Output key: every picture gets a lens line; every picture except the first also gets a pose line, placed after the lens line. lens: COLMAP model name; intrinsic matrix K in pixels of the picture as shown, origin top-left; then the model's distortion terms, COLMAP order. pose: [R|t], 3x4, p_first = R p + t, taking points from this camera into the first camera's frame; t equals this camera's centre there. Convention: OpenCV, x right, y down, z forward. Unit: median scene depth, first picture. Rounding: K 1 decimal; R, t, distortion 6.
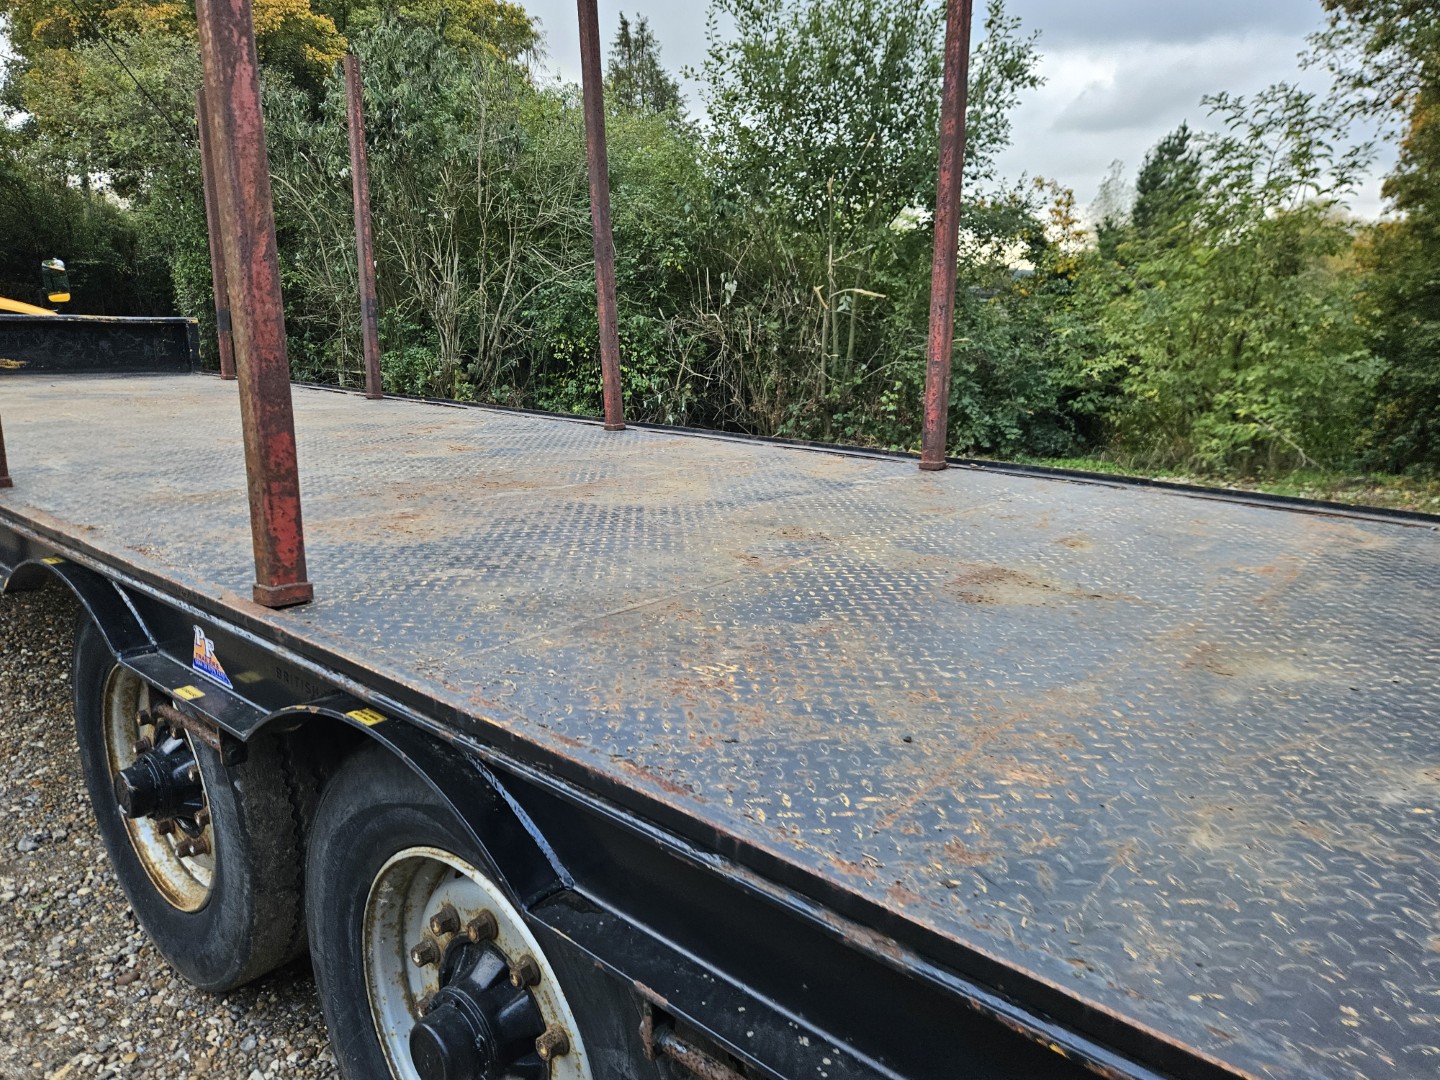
lens RADIAL K [[965.7, 0, 693.4], [0, 965.7, 530.8], [0, 0, 1]] dist [0.081580, -0.073172]
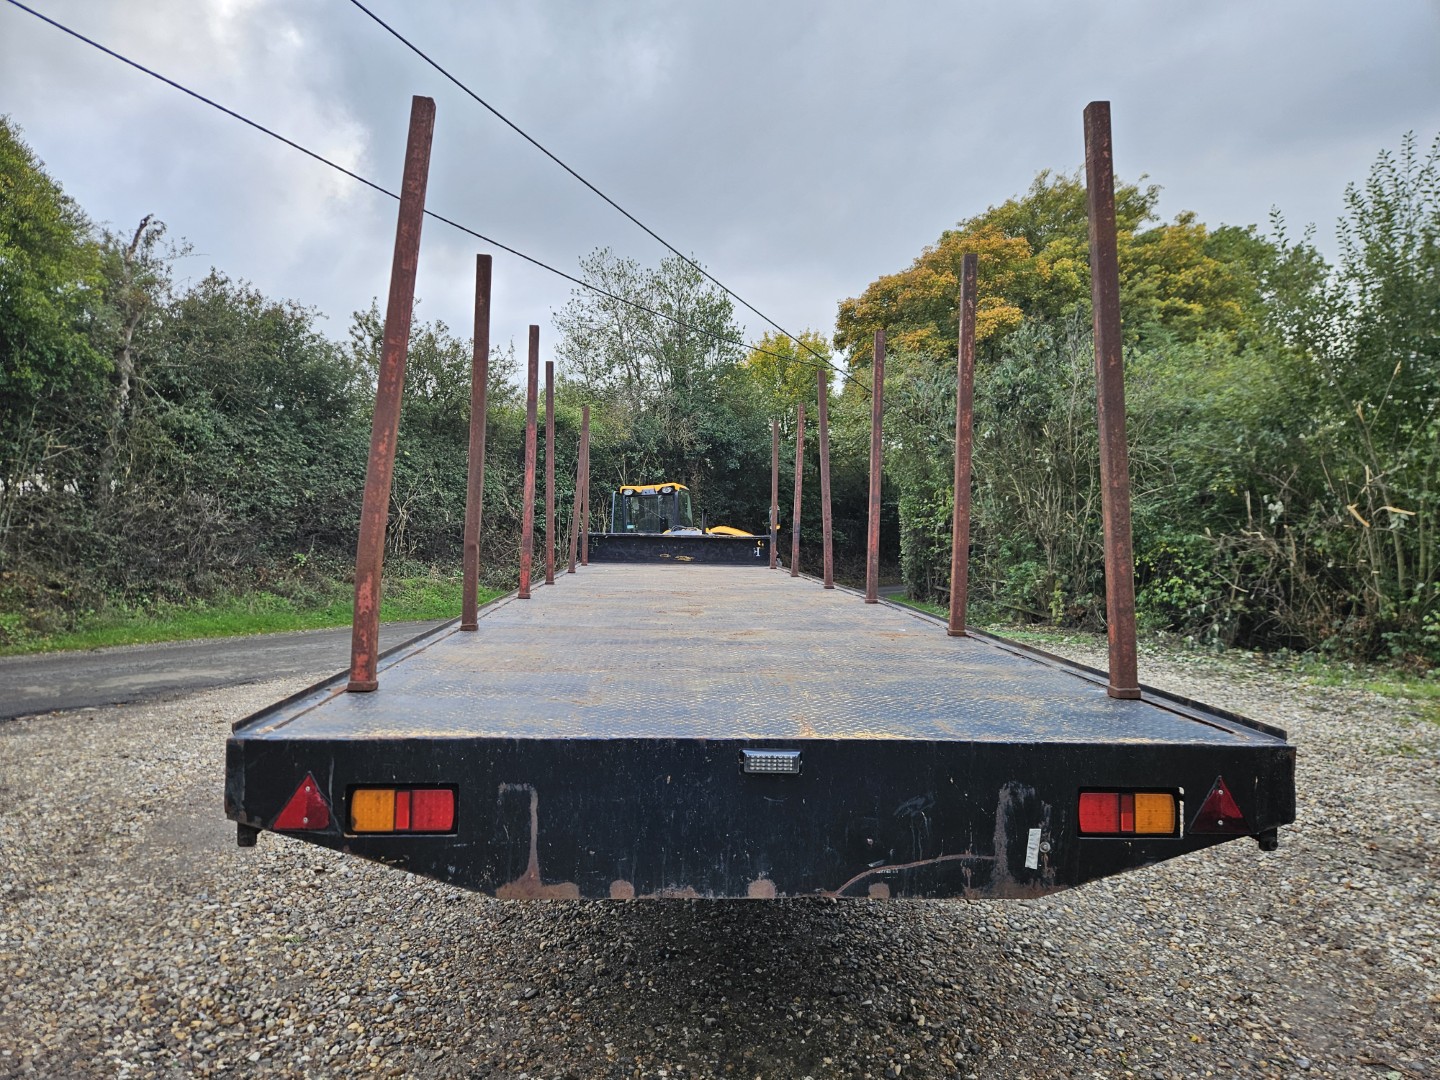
lens RADIAL K [[956.3, 0, 699.5], [0, 956.3, 538.6], [0, 0, 1]] dist [0.062951, -0.048701]
pose [[0.683332, -0.002696, -0.730103, 0.371020], [-0.157787, 0.975816, -0.151283, 0.040708], [0.712854, 0.218577, 0.666381, -0.144388]]
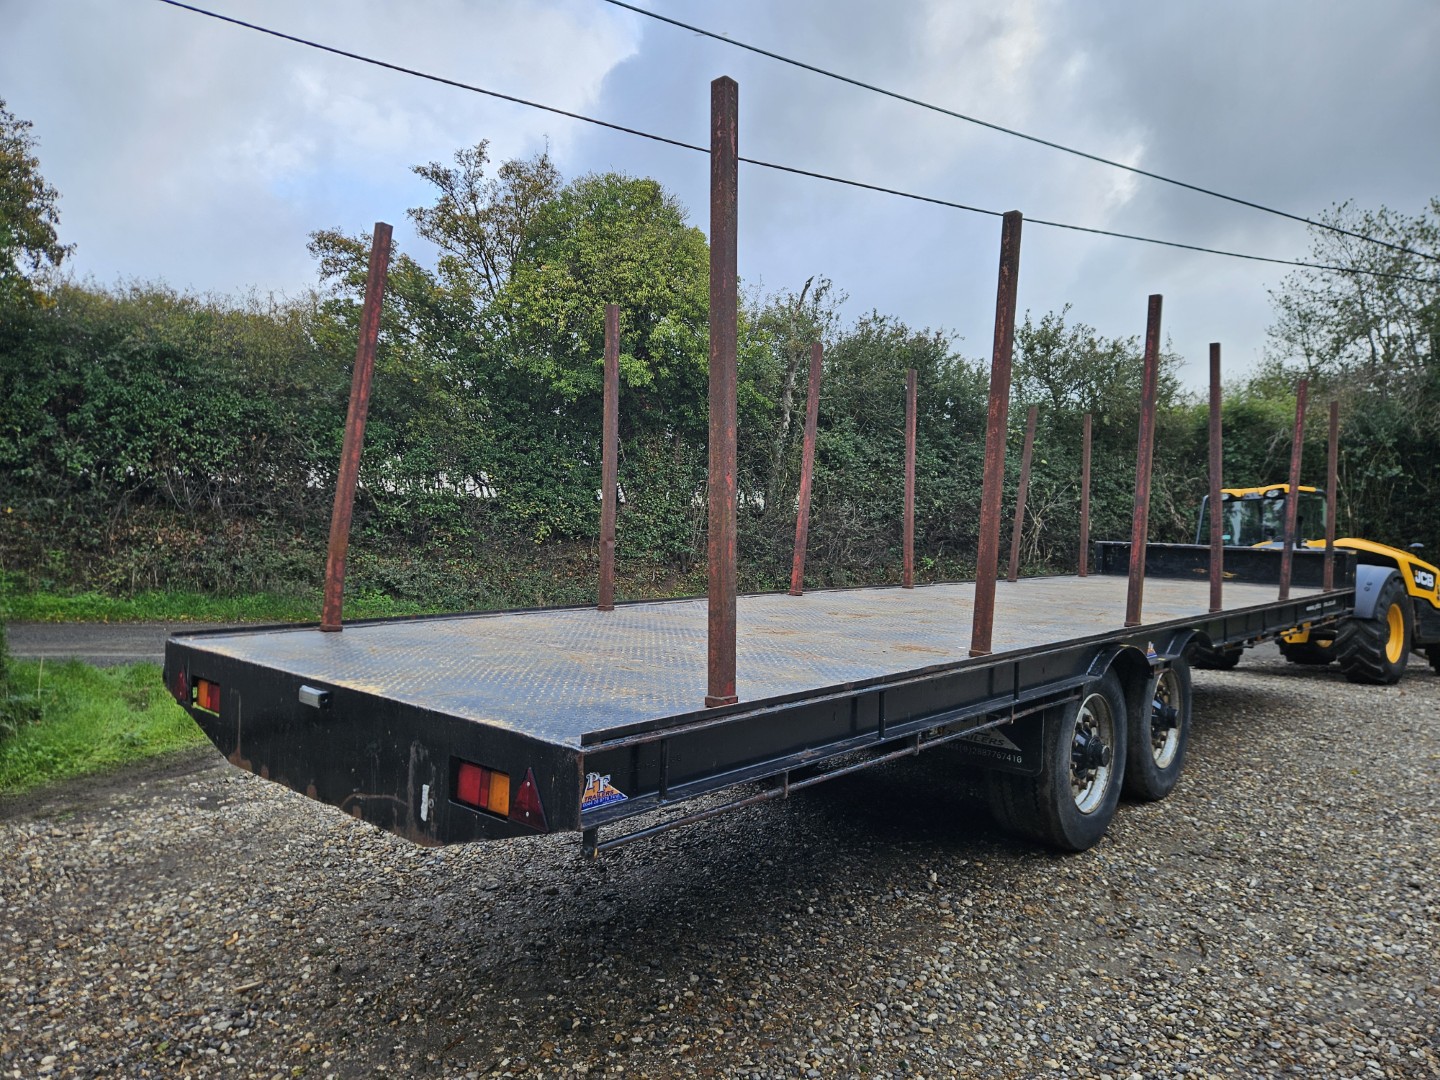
lens RADIAL K [[953.3, 0, 720.0], [0, 953.3, 540.0], [0, 0, 1]] dist [0.076819, -0.067118]
pose [[-0.017648, -0.003142, -0.999839, 0.484388], [-0.240994, 0.970526, 0.001204, -0.009263], [0.970366, 0.240977, -0.017885, 0.084964]]
